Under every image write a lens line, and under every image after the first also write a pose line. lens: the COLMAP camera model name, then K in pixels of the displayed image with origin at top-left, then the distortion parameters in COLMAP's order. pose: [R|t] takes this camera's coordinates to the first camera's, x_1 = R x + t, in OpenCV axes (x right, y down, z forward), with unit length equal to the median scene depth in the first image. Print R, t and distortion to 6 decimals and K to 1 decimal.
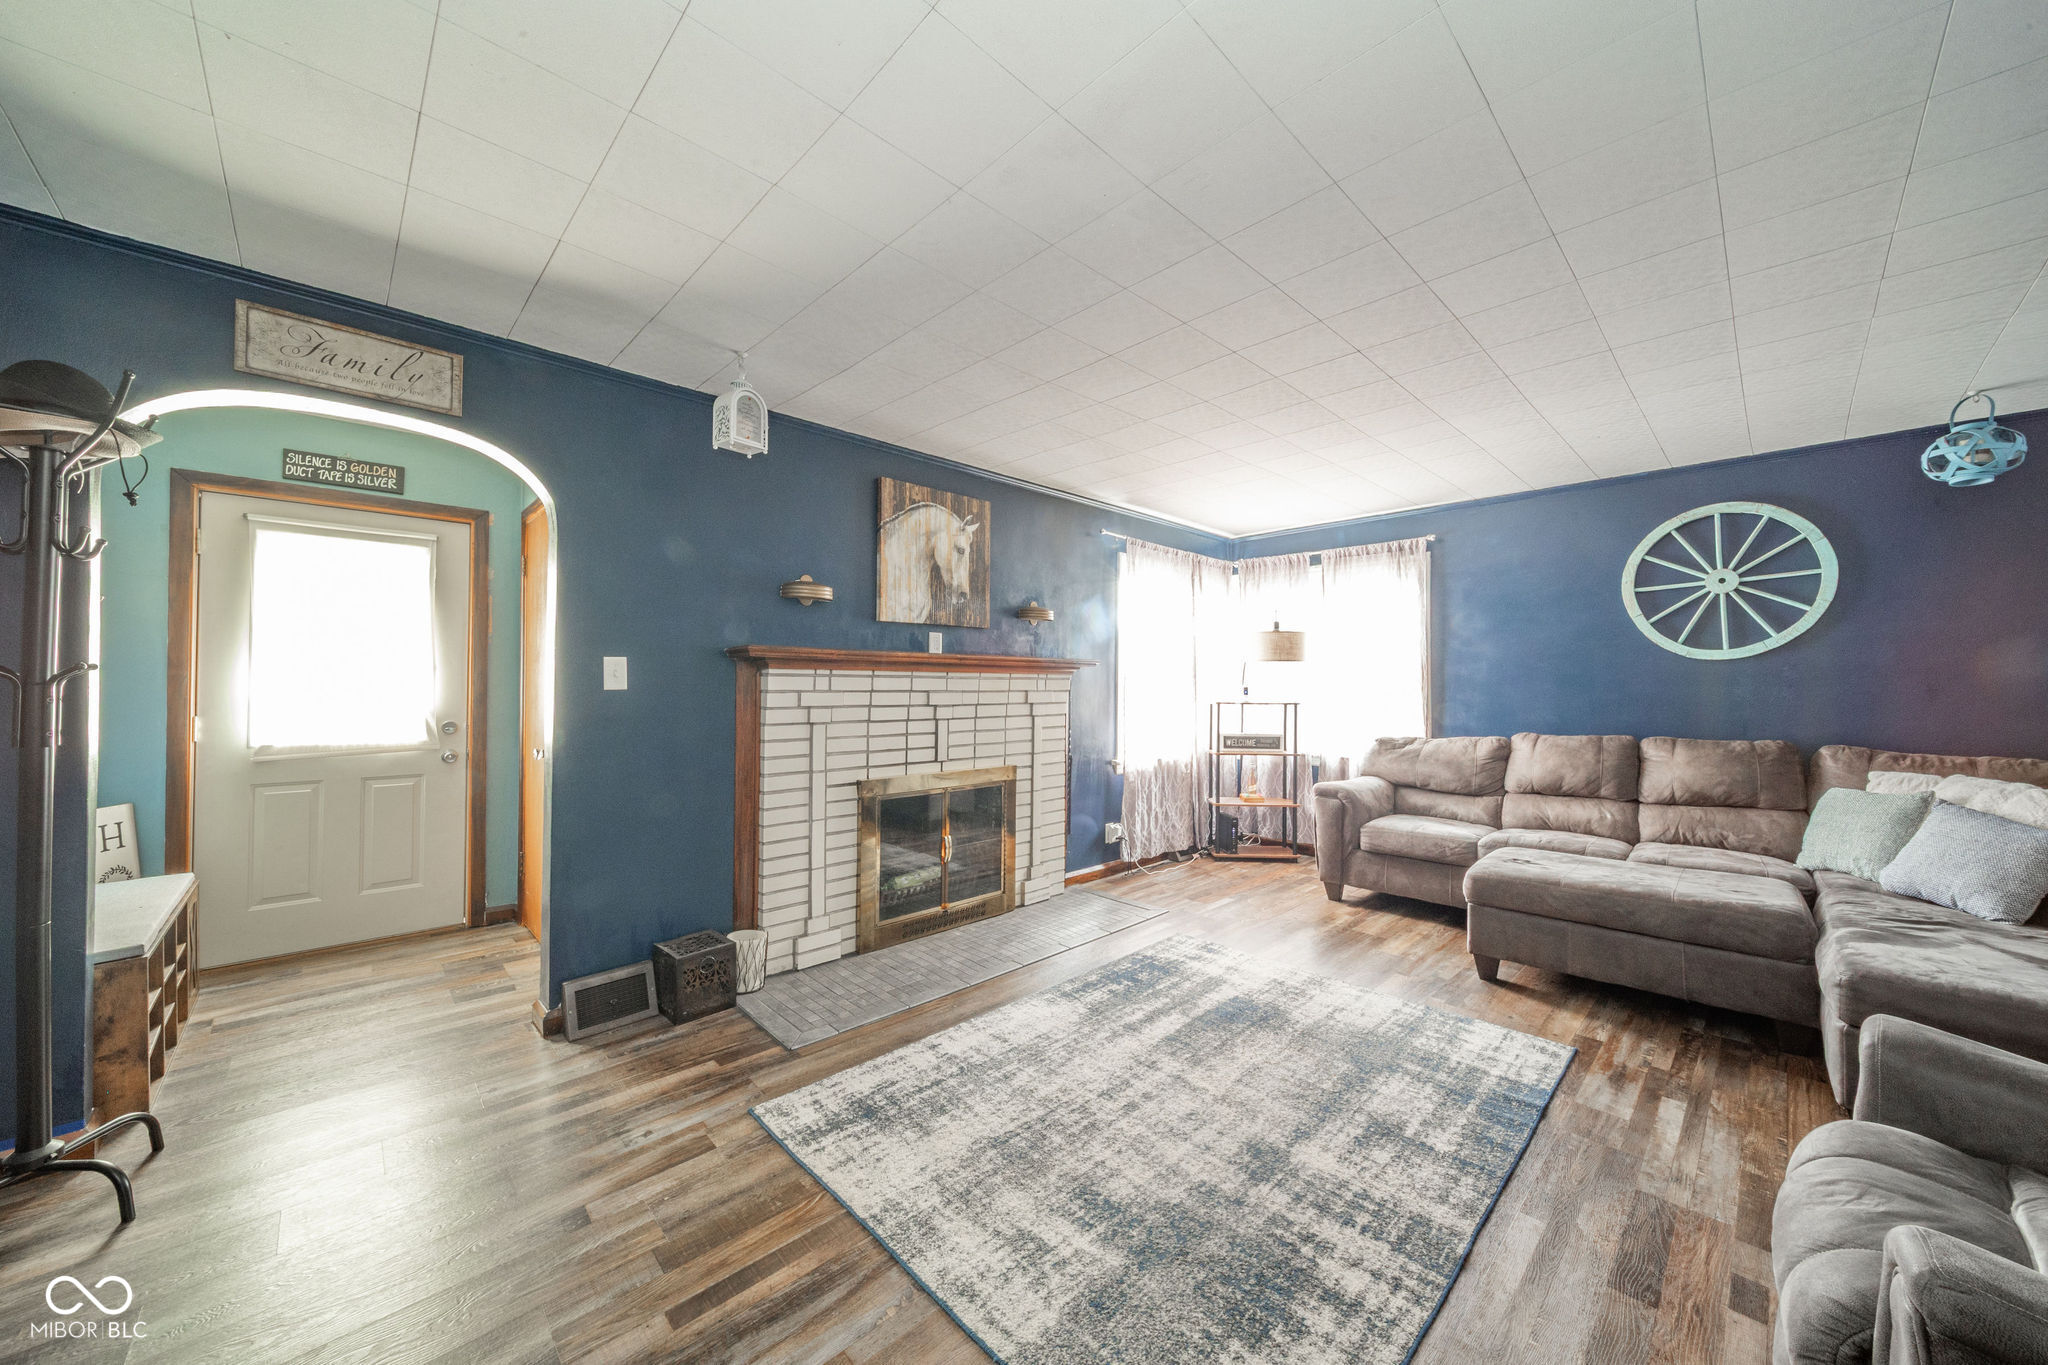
lens RADIAL K [[735.3, 0, 1019.1], [0, 735.3, 676.5], [0, 0, 1]] dist [-0.001221, -0.000235]
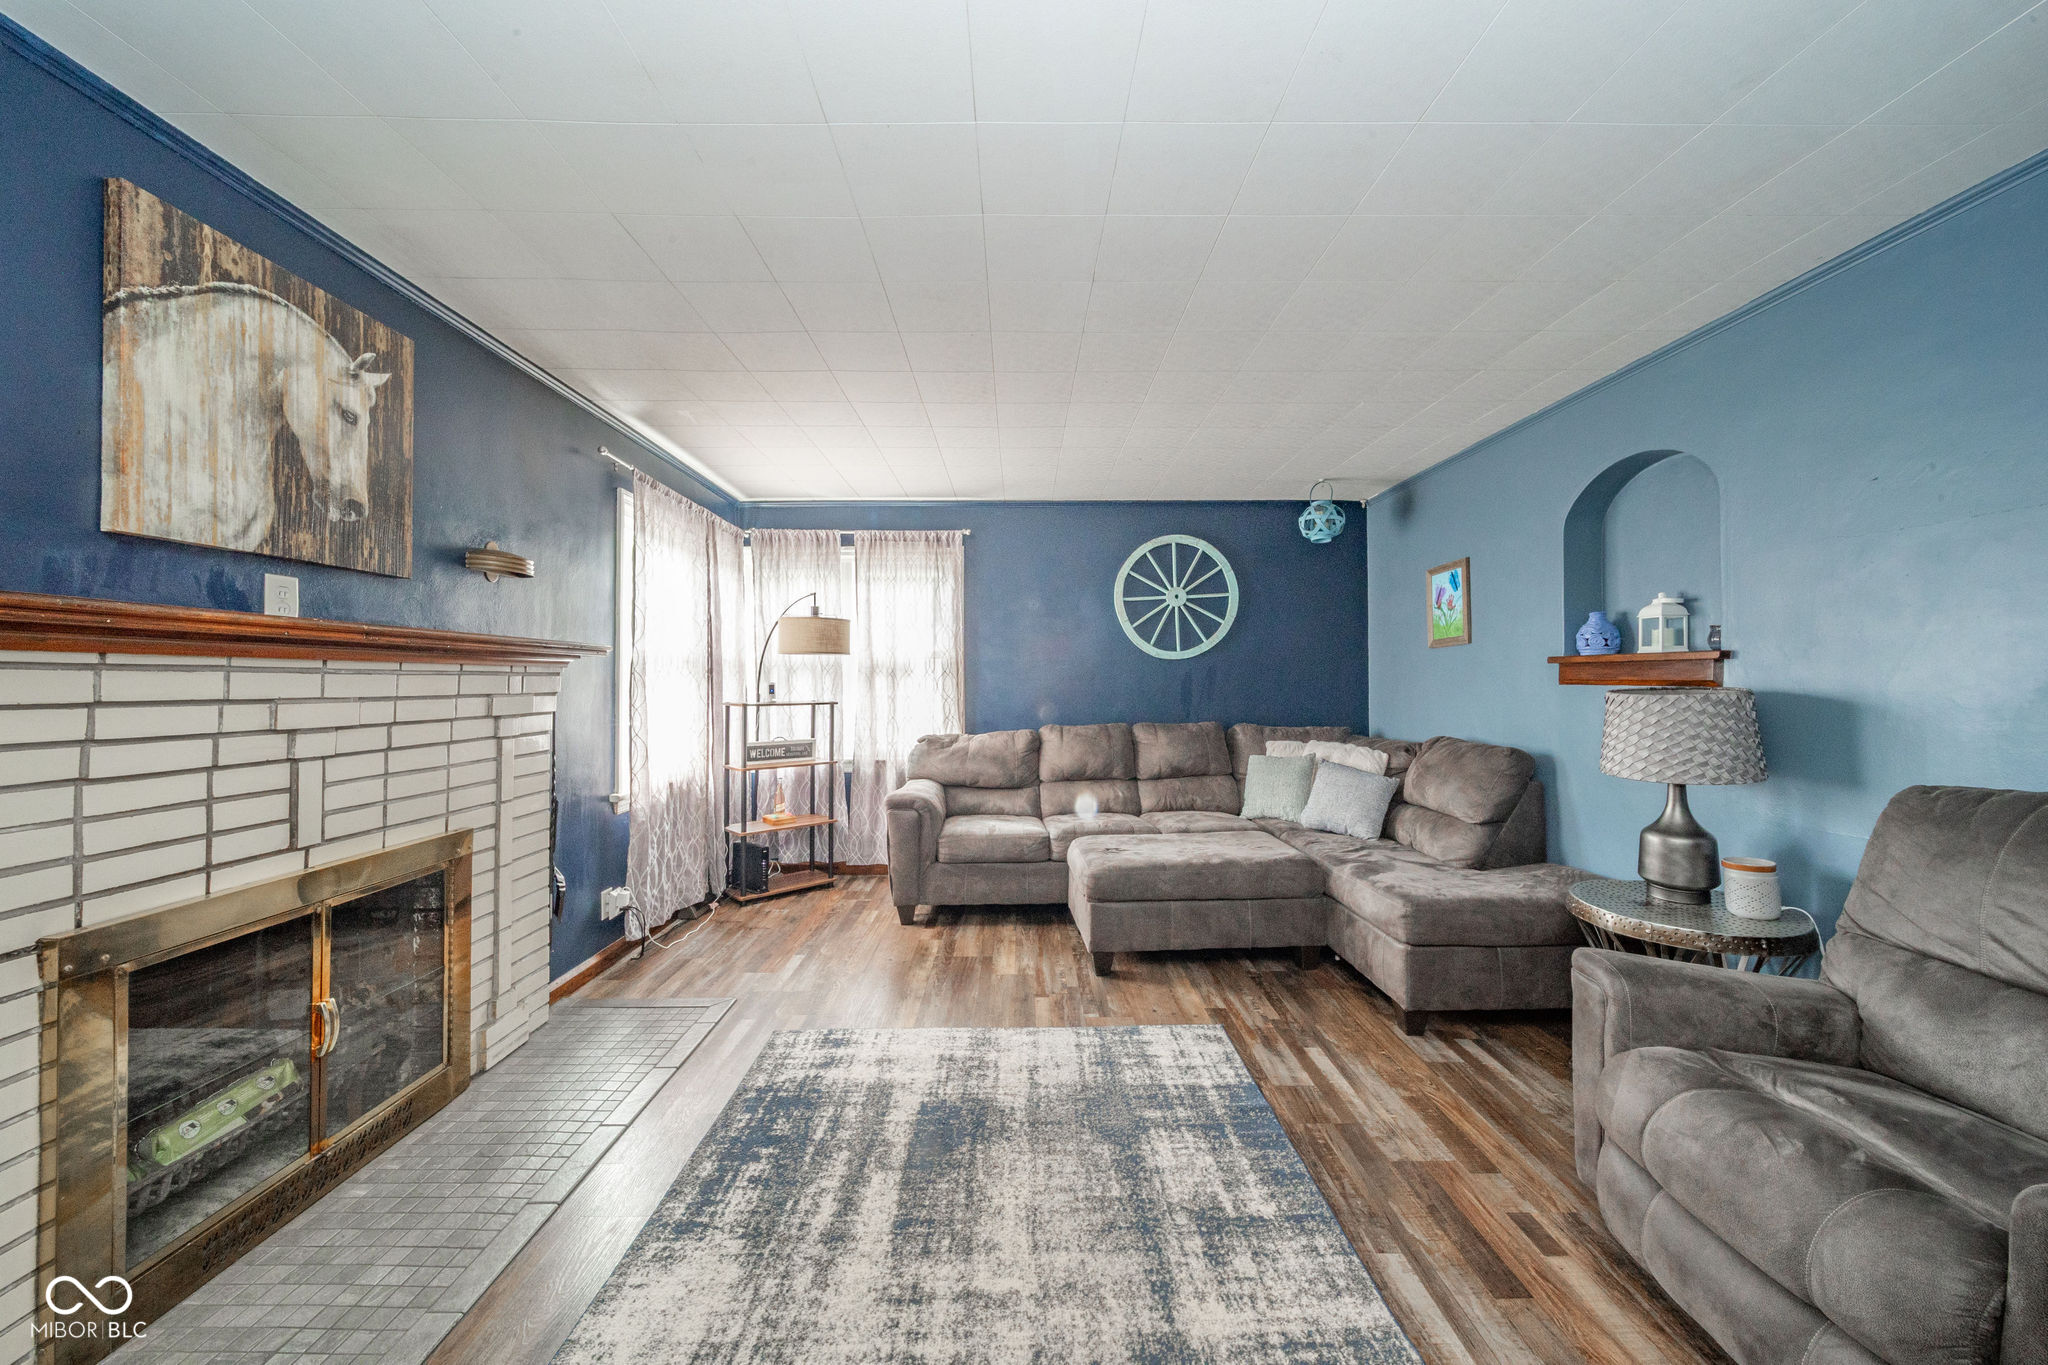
lens RADIAL K [[735.3, 0, 1037.0], [0, 735.3, 676.0], [0, 0, 1]] dist [-0.001221, -0.000235]
pose [[0.676634, -0.000903, 0.736319, -0.155120], [-0.002847, 0.999989, 0.003843, 0.001716], [-0.736314, -0.004697, 0.676624, 0.378581]]
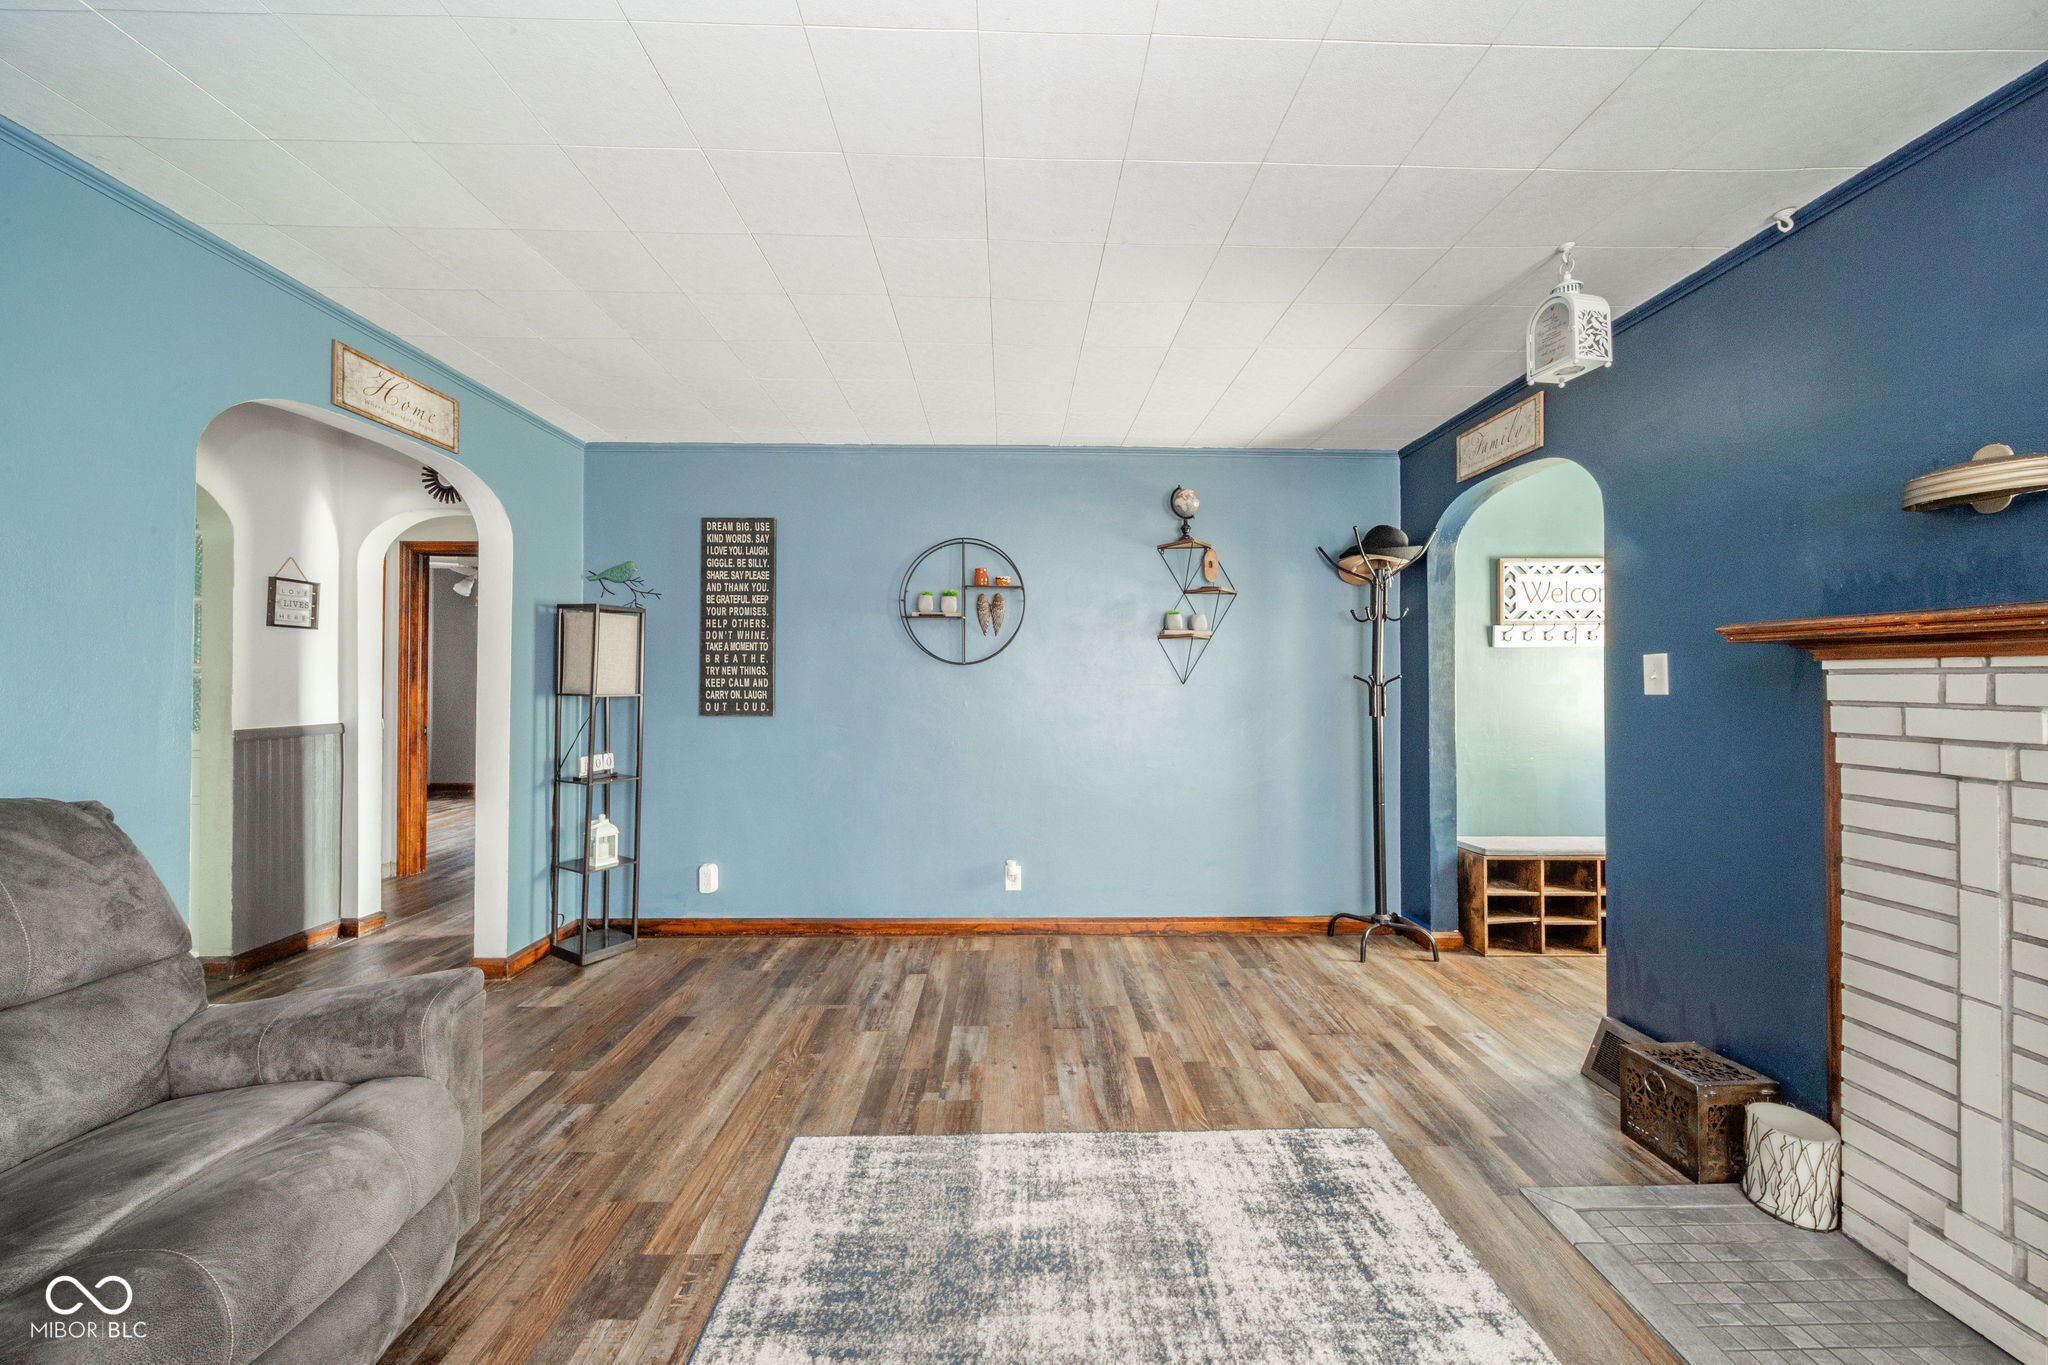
lens RADIAL K [[735.3, 0, 1031.2], [0, 735.3, 681.1], [0, 0, 1]] dist [-0.001221, -0.000235]
pose [[-0.675841, -0.008426, -0.736999, 0.438414], [0.000055, 0.999934, -0.011482, 0.010341], [0.737047, -0.007801, -0.675796, 0.896579]]
